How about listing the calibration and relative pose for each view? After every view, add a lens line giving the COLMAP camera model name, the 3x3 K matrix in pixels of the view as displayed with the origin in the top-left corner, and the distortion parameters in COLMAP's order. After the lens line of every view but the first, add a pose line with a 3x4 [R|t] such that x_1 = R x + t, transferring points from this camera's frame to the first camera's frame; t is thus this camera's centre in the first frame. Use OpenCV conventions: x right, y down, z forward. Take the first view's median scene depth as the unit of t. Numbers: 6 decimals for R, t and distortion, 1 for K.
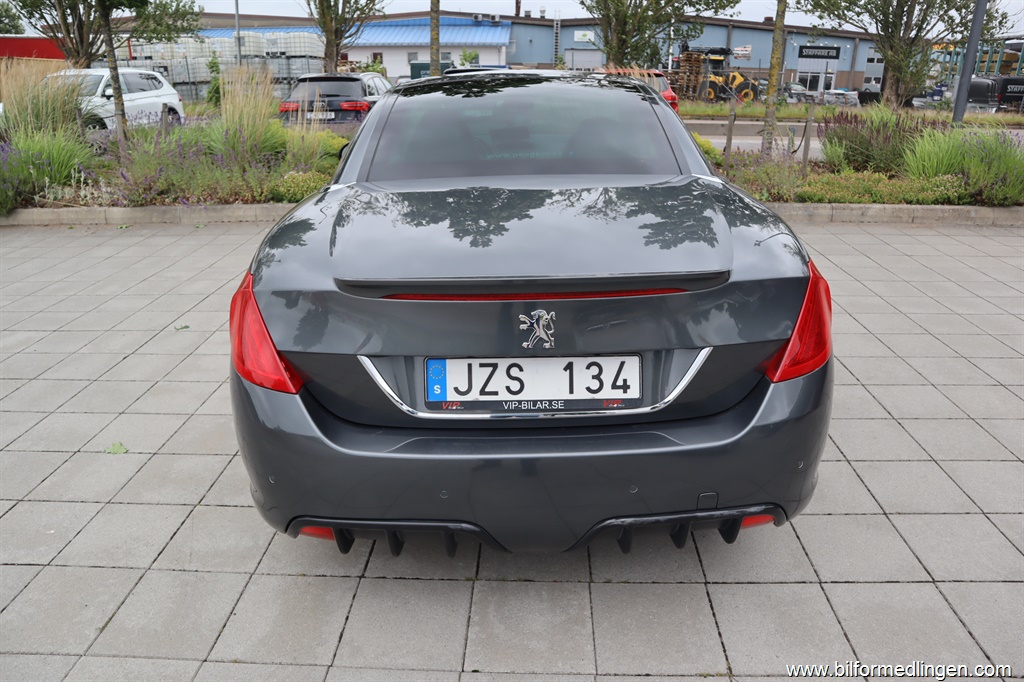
lens RADIAL K [[709.1, 0, 514.4], [0, 709.1, 341.5], [0, 0, 1]] dist [-0.116525, 0.070724]
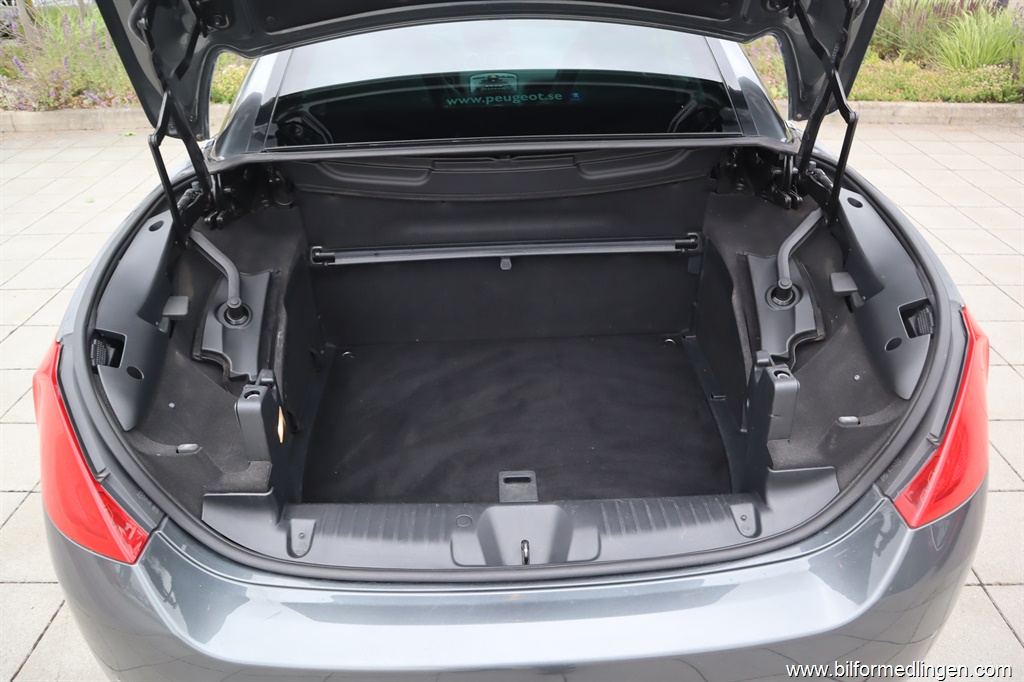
lens RADIAL K [[709.1, 0, 514.4], [0, 709.1, 341.5], [0, 0, 1]] dist [-0.116525, 0.070724]
pose [[0.999590, -0.014919, 0.024446, 0.001583], [0.010520, 0.985201, 0.171078, -0.053133], [-0.026636, -0.170750, 0.984954, 0.110722]]
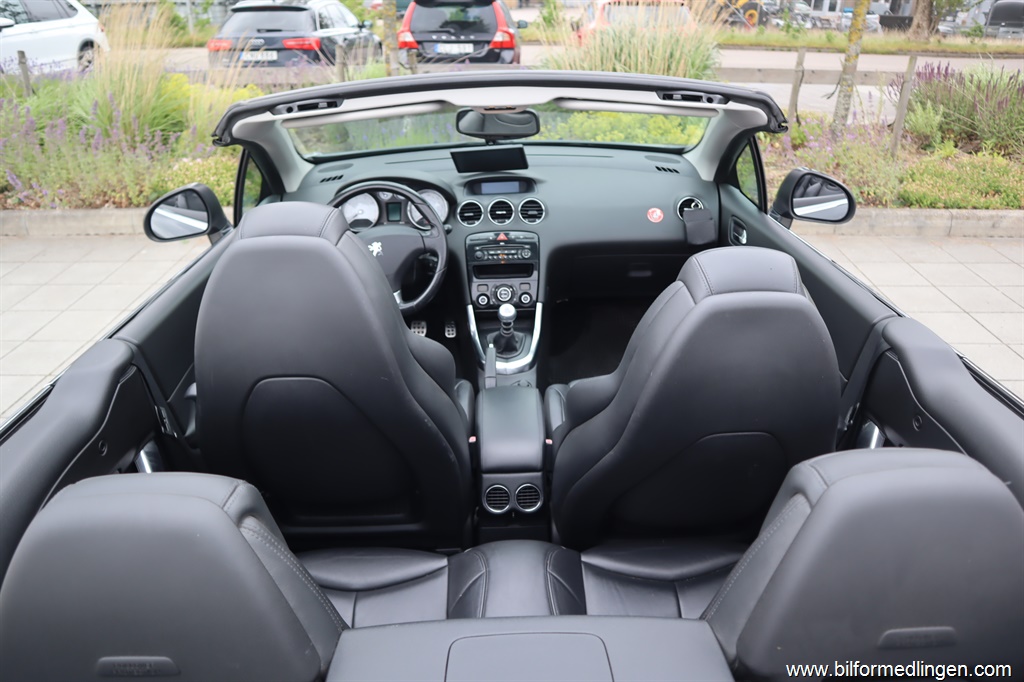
lens RADIAL K [[709.1, 0, 514.4], [0, 709.1, 341.5], [0, 0, 1]] dist [-0.116525, 0.070724]
pose [[0.999817, -0.006760, 0.017916, 0.000843], [0.004837, 0.994431, 0.105276, -0.138086], [-0.018528, -0.105170, 0.994282, 0.294739]]
